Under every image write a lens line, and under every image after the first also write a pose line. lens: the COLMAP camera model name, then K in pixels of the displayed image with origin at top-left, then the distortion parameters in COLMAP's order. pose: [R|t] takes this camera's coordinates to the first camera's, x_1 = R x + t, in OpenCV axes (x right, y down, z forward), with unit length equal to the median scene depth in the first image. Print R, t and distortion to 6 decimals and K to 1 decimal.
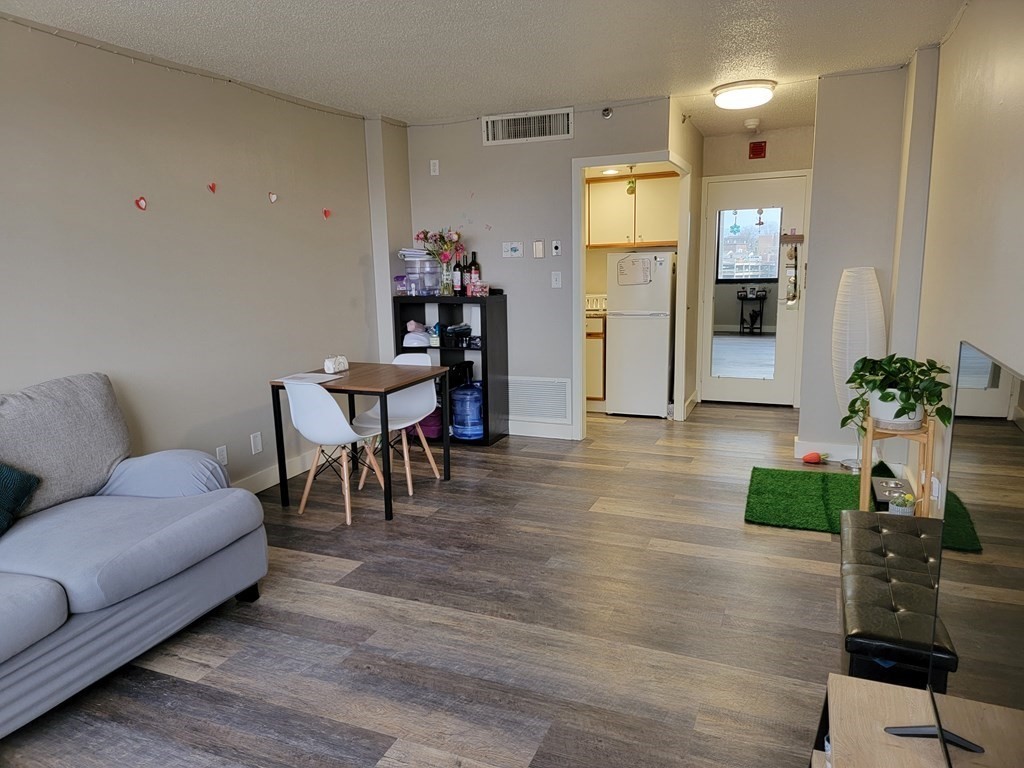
lens RADIAL K [[706.9, 0, 504.7], [0, 706.9, 386.9], [0, 0, 1]] dist [0.082882, -0.063476]
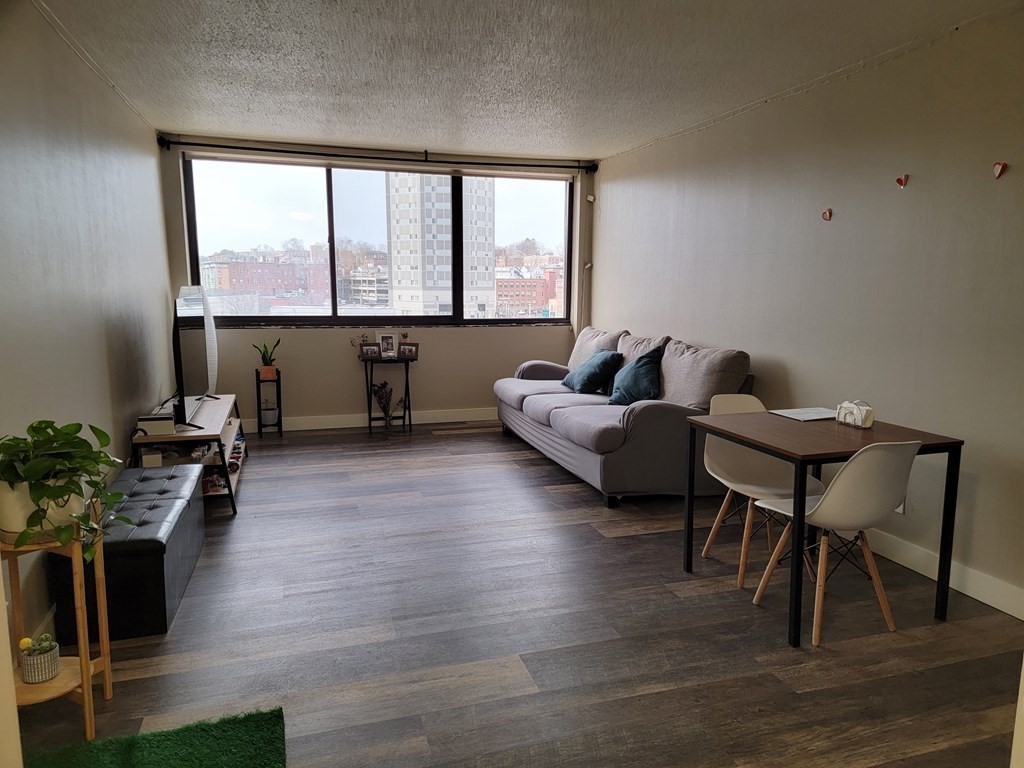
lens RADIAL K [[706.9, 0, 516.7], [0, 706.9, 387.6], [0, 0, 1]] dist [0.082882, -0.063476]
pose [[-0.761554, 0.116011, -0.637633, 0.408589], [-0.103464, 0.949469, 0.296317, -0.202878], [0.639789, 0.291634, -0.711069, 1.116946]]
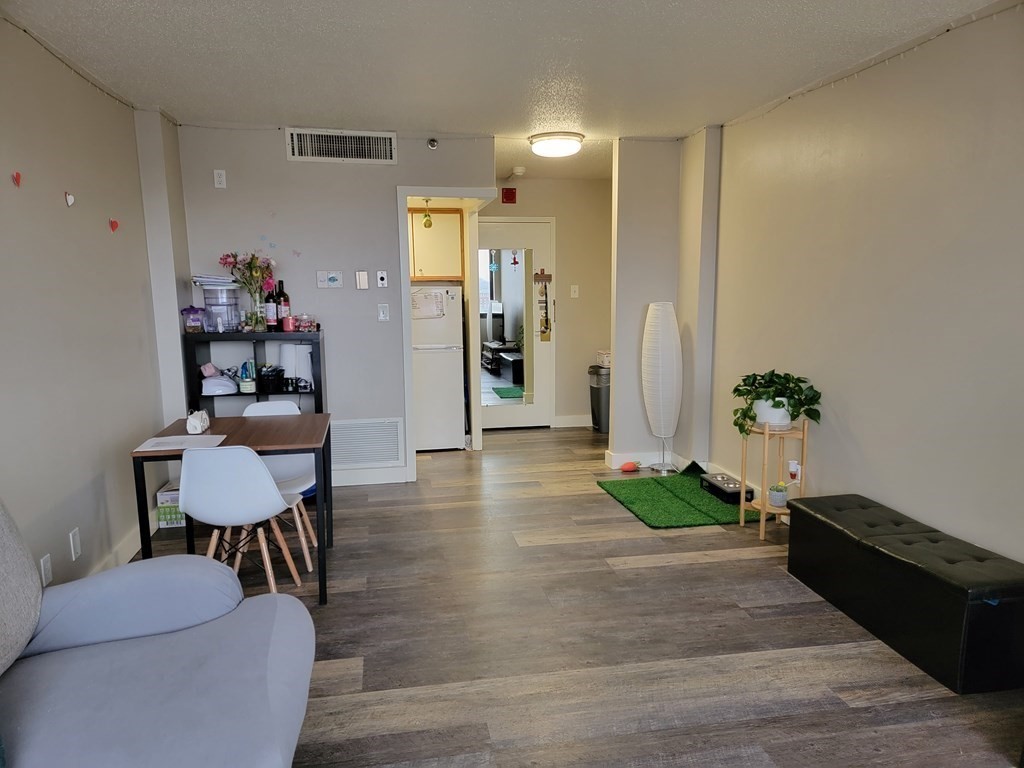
lens RADIAL K [[706.9, 0, 515.8], [0, 706.9, 398.8], [0, 0, 1]] dist [0.082882, -0.063476]
pose [[0.829034, -0.070737, 0.554707, -0.331295], [0.089769, 0.995937, -0.007161, -0.017426], [-0.551946, 0.055732, 0.832015, 0.142332]]
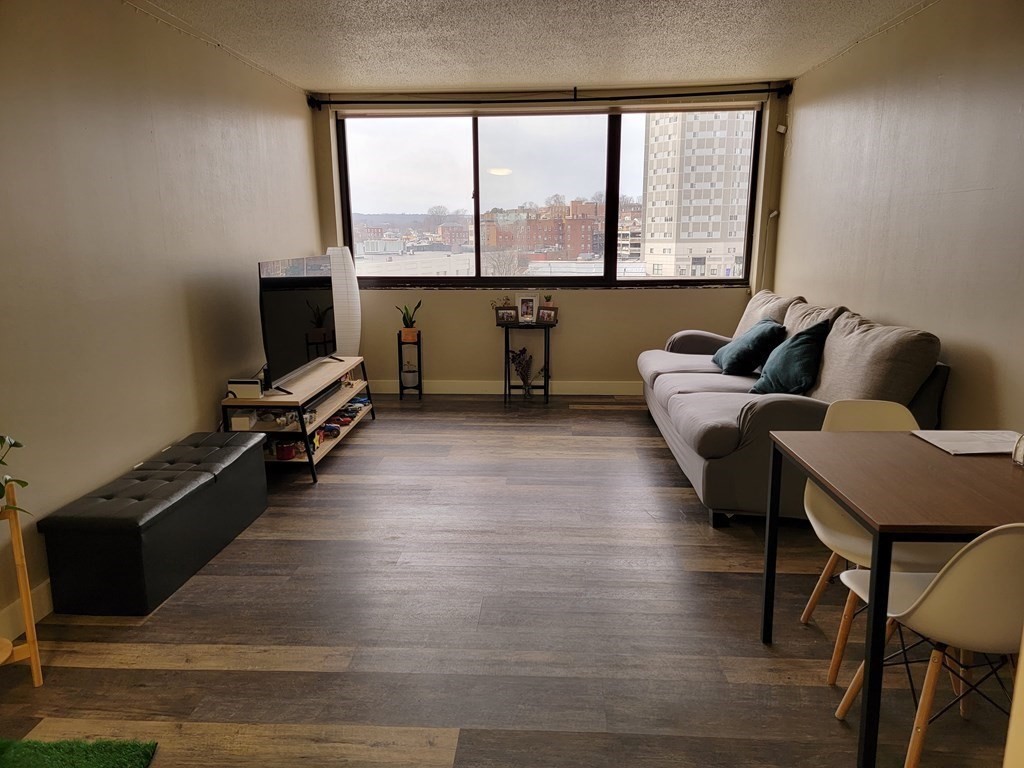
lens RADIAL K [[706.9, 0, 506.5], [0, 706.9, 384.6], [0, 0, 1]] dist [0.082882, -0.063476]
pose [[-0.941141, 0.101845, -0.322306, 0.182166], [-0.028552, 0.926167, 0.376032, -0.197811], [0.336807, 0.363101, -0.868746, 1.095236]]
